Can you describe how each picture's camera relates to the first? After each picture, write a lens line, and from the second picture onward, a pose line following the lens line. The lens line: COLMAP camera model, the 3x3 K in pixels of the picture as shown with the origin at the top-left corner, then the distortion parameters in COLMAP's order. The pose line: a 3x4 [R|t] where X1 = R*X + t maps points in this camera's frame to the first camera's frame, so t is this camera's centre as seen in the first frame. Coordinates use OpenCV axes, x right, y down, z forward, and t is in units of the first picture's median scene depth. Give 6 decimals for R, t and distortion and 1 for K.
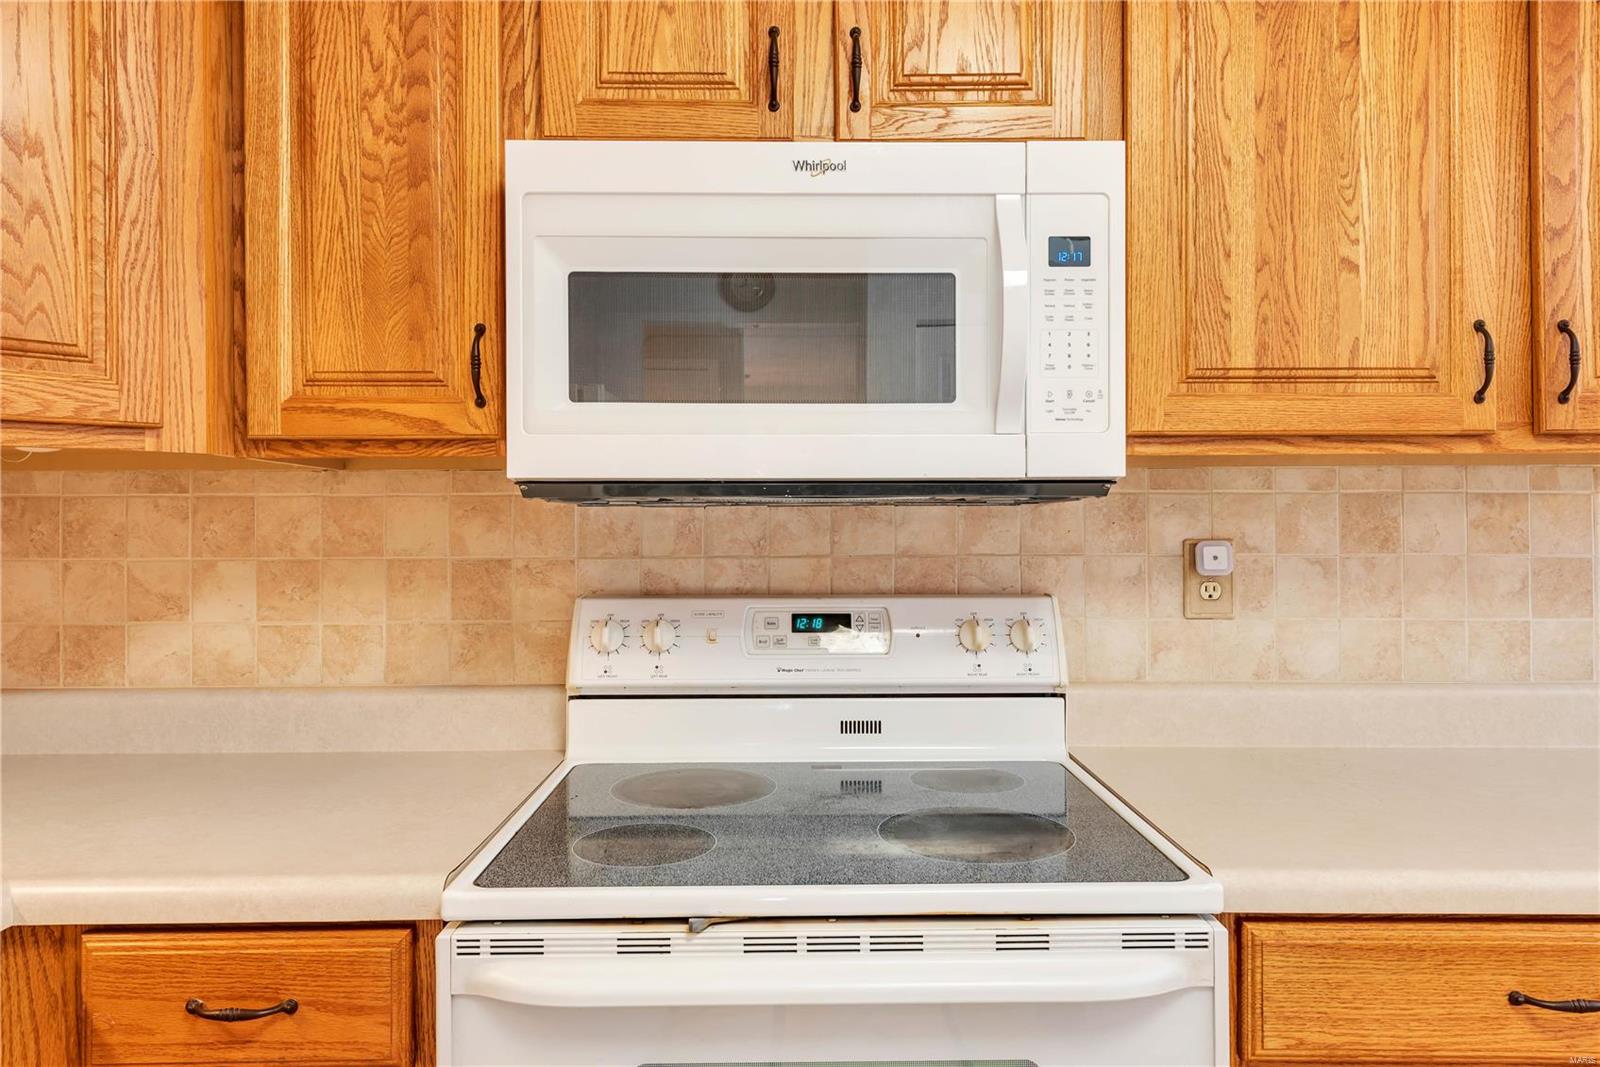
lens RADIAL K [[1059.1, 0, 804.4], [0, 1059.1, 527.6], [0, 0, 1]] dist [0.014086, -0.004583]
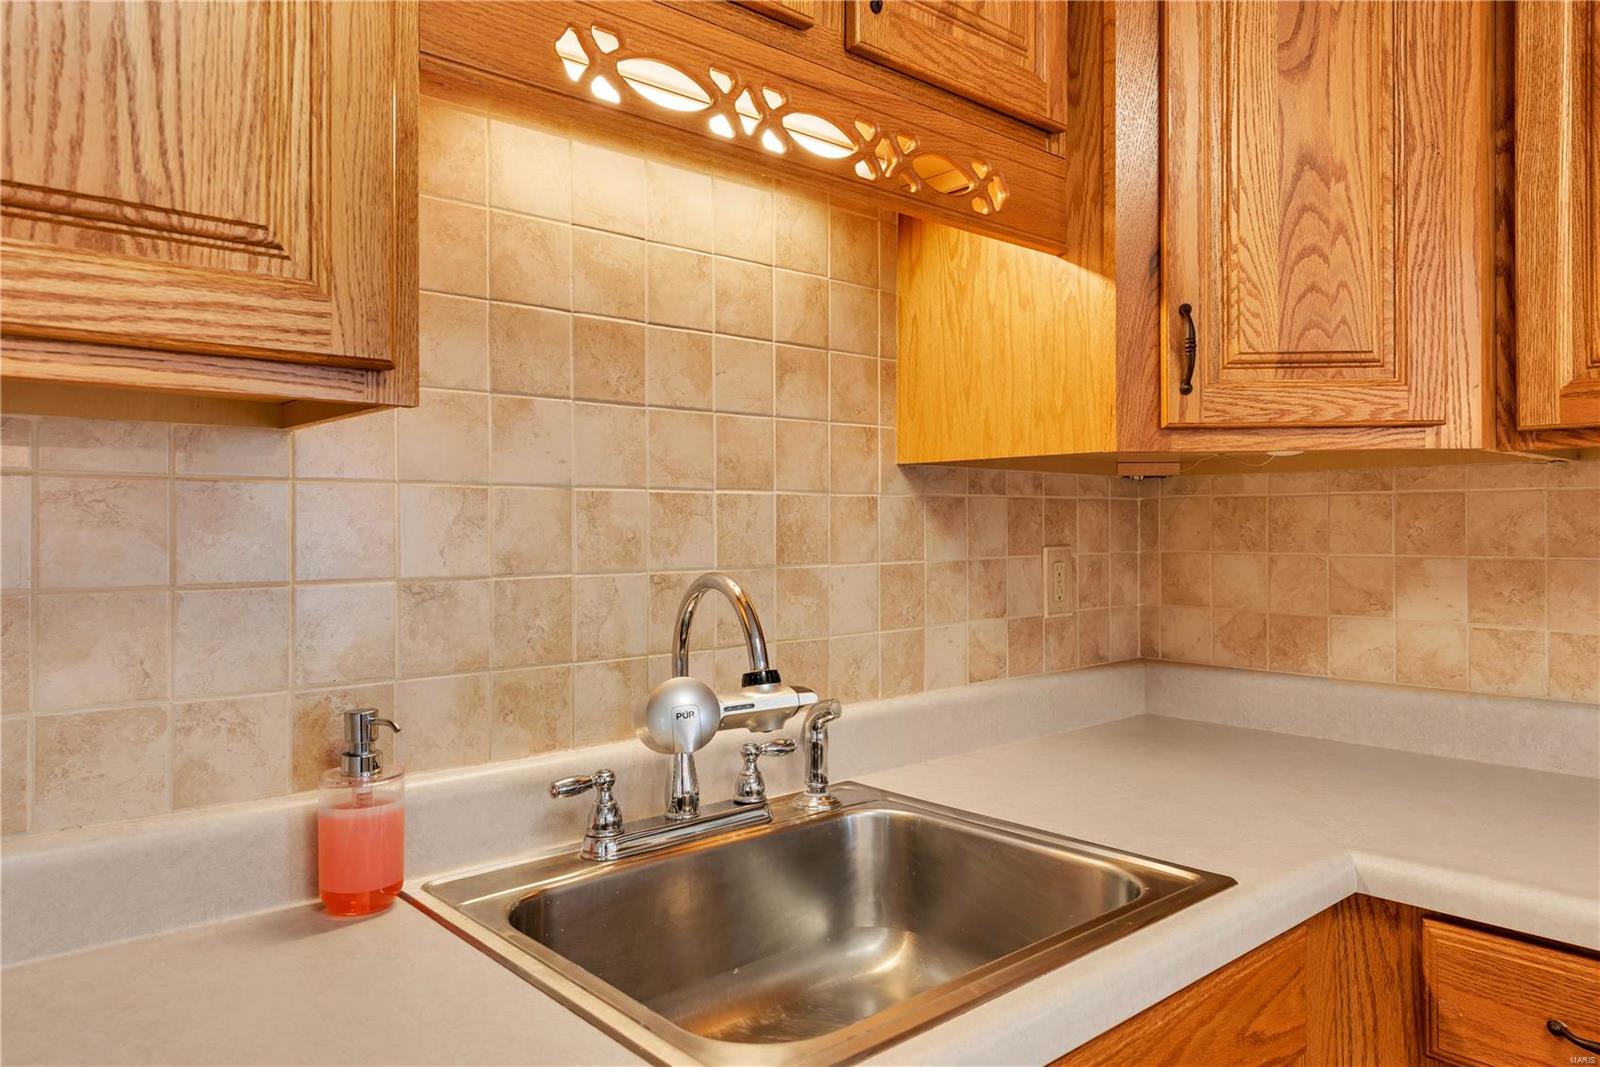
lens RADIAL K [[1070.0, 0, 792.2], [0, 1070.0, 521.3], [0, 0, 1]] dist [0.004750, -0.001504]
pose [[0.650604, -0.000881, -0.759417, -0.219077], [-0.001441, 0.999996, -0.002395, 0.000068], [0.759416, 0.002652, 0.650600, -0.108546]]
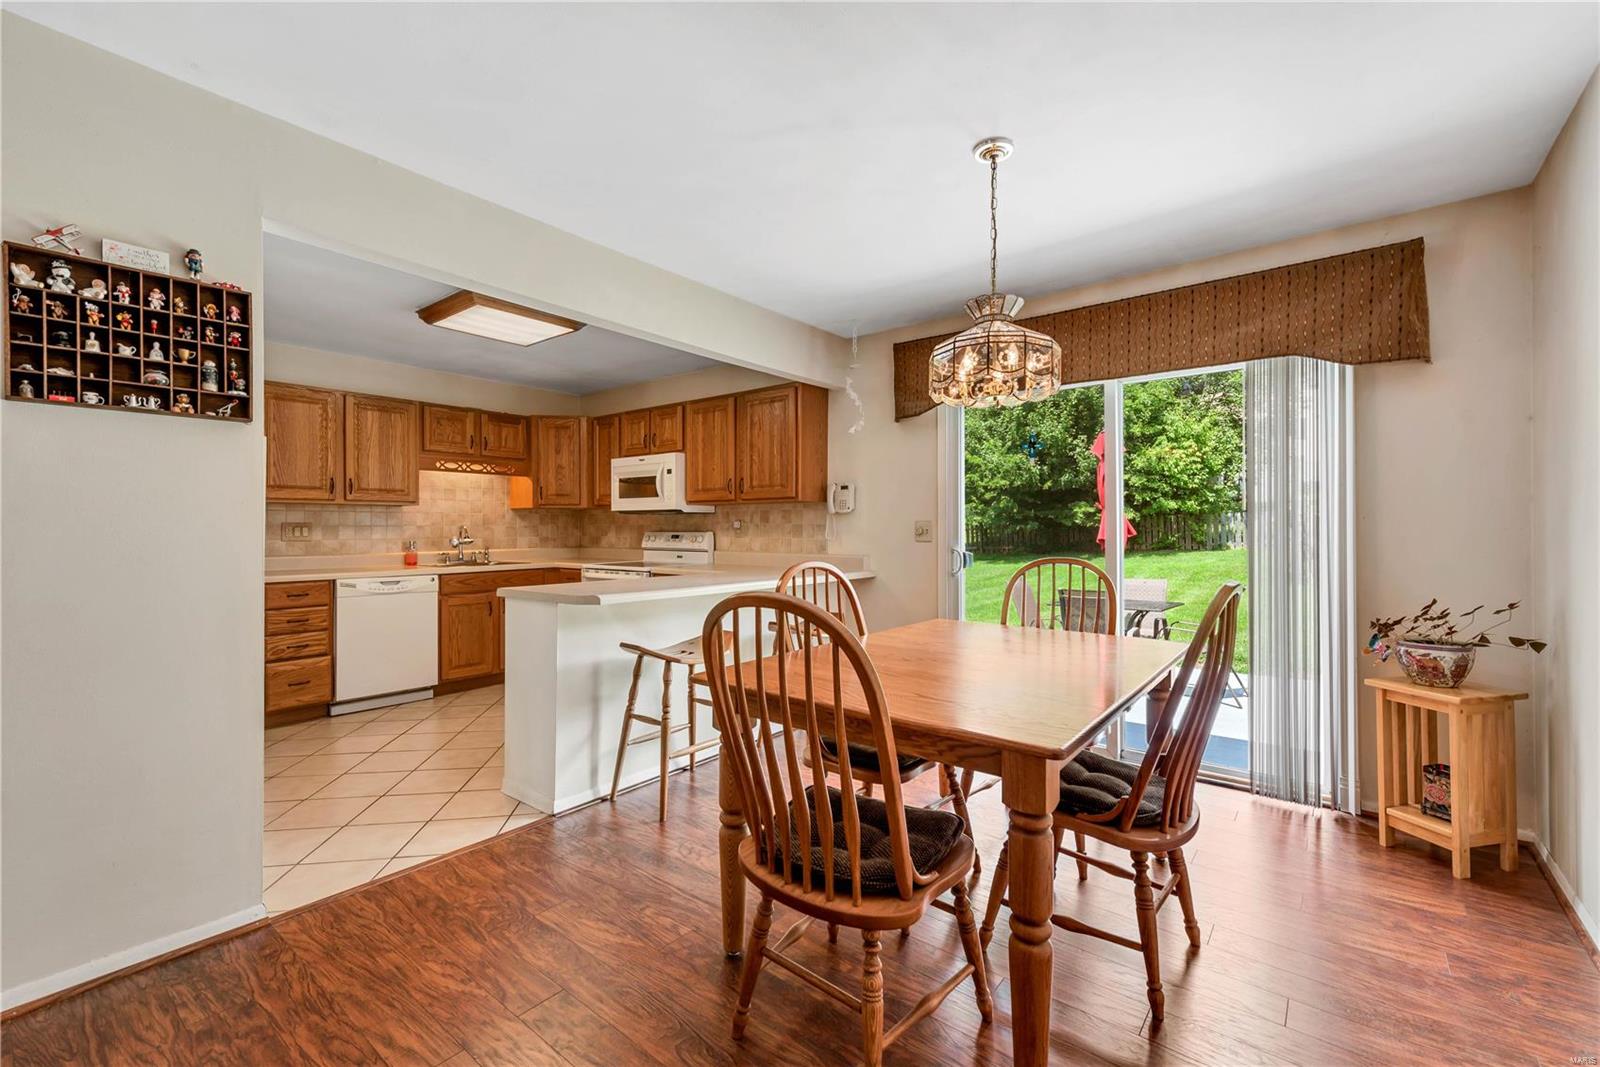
lens RADIAL K [[660.2, 0, 798.8], [0, 660.2, 528.8], [0, 0, 1]] dist [0.007257, -0.000425]
pose [[0.780086, 0.003218, -0.625664, 2.952975], [-0.000398, 0.999989, 0.004647, 0.041763], [0.625672, -0.003376, 0.780079, -1.354339]]
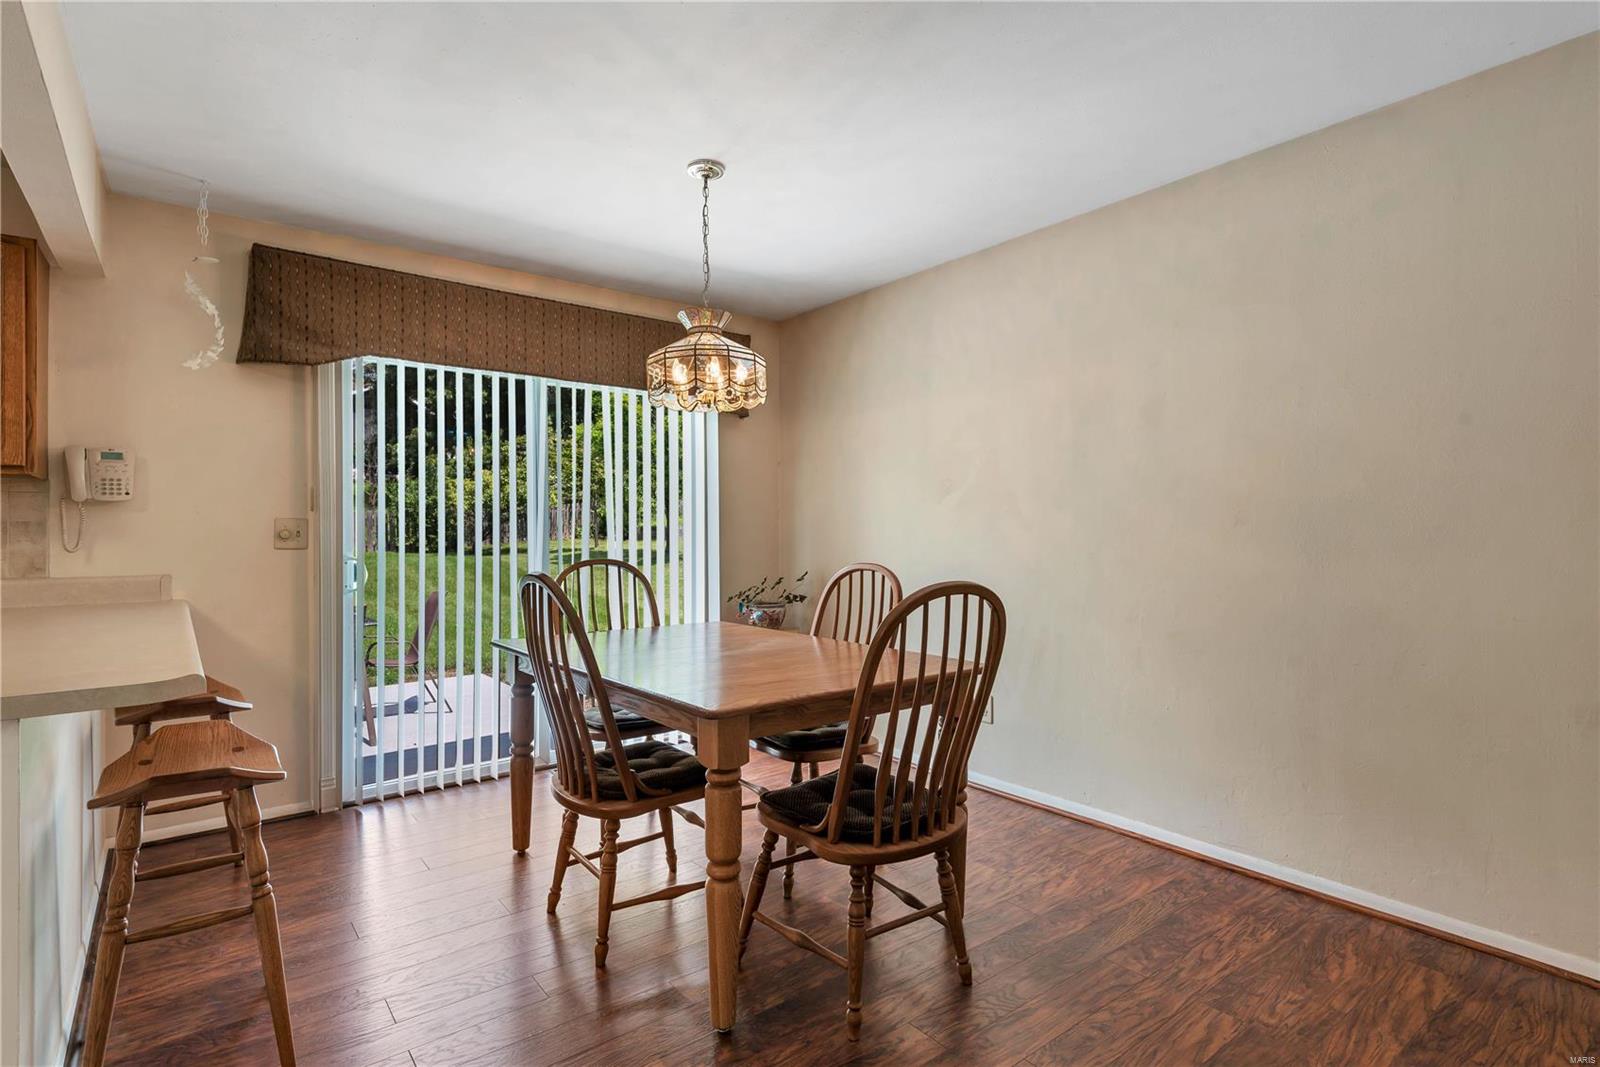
lens RADIAL K [[795.8, 0, 800.0], [0, 795.8, 533.5], [0, 0, 1]] dist [0.011786, -0.000256]
pose [[0.792162, 0.002454, 0.610306, 1.324491], [-0.005483, 0.999980, 0.003095, 0.048232], [-0.610286, -0.005799, 0.792160, -1.557454]]
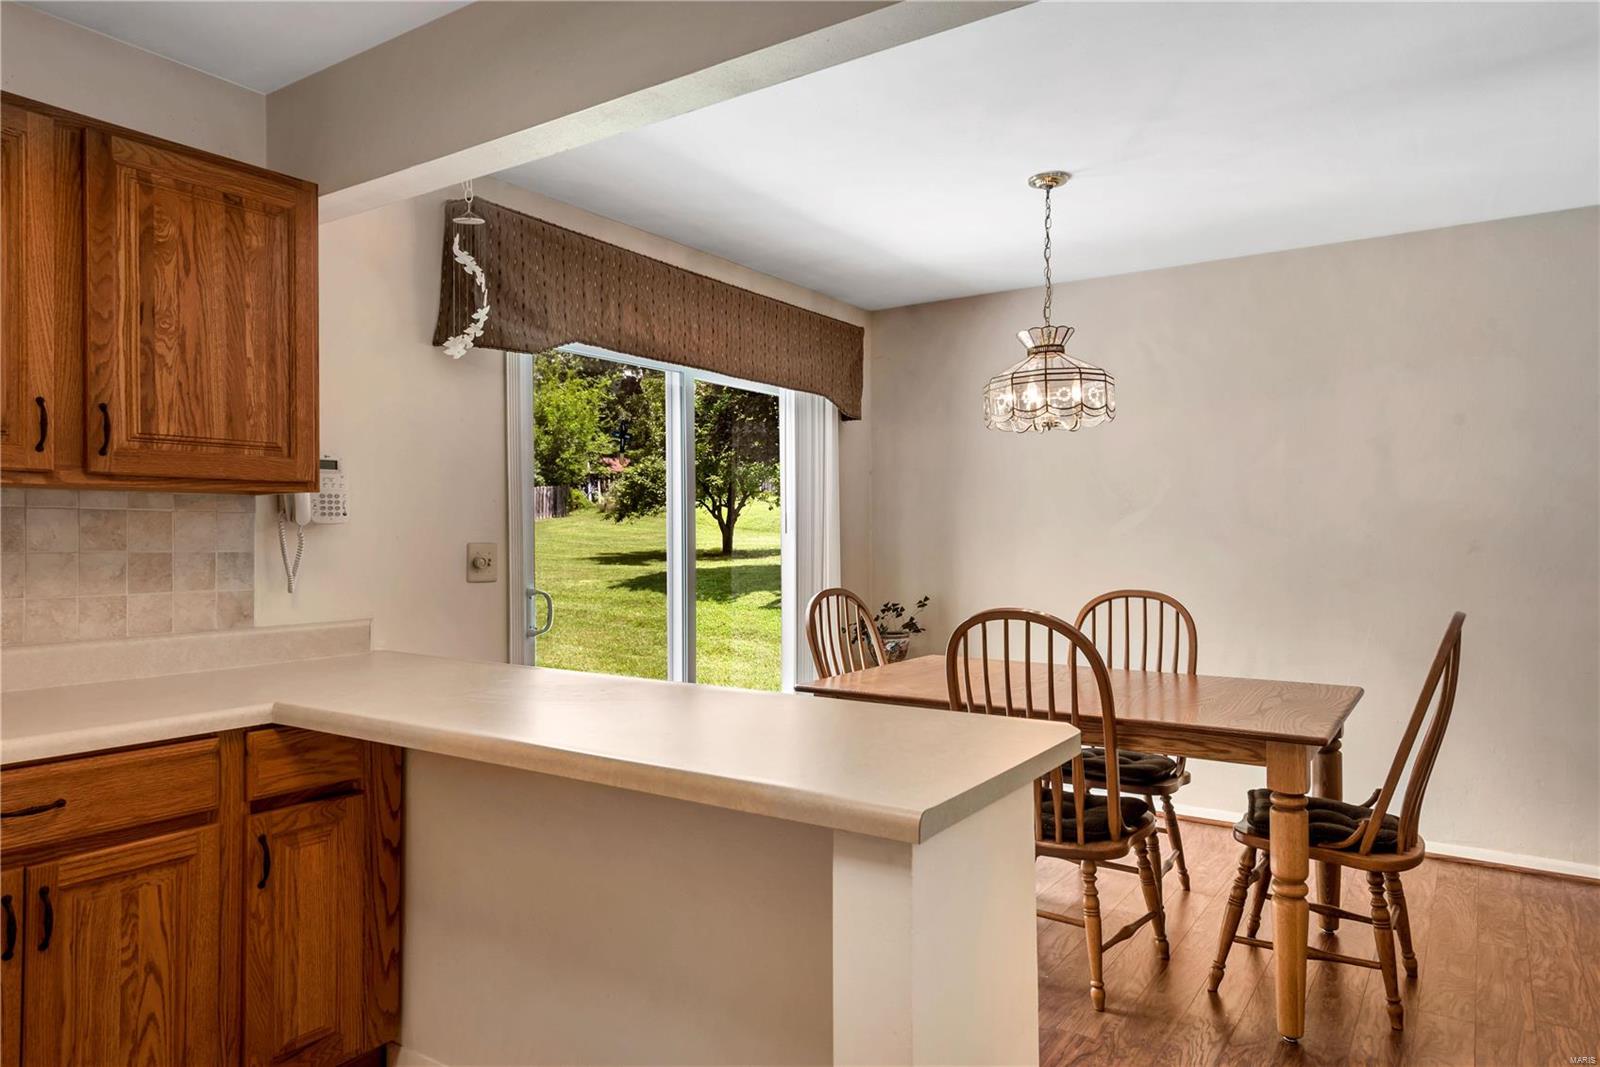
lens RADIAL K [[1011.6, 0, 803.4], [0, 1011.6, 531.1], [0, 0, 1]] dist [0.014272, -0.001575]
pose [[0.565691, 0.007102, 0.824587, 0.050174], [-0.006978, 0.999968, -0.003826, -0.005069], [-0.824588, -0.003589, 0.565722, -0.723765]]
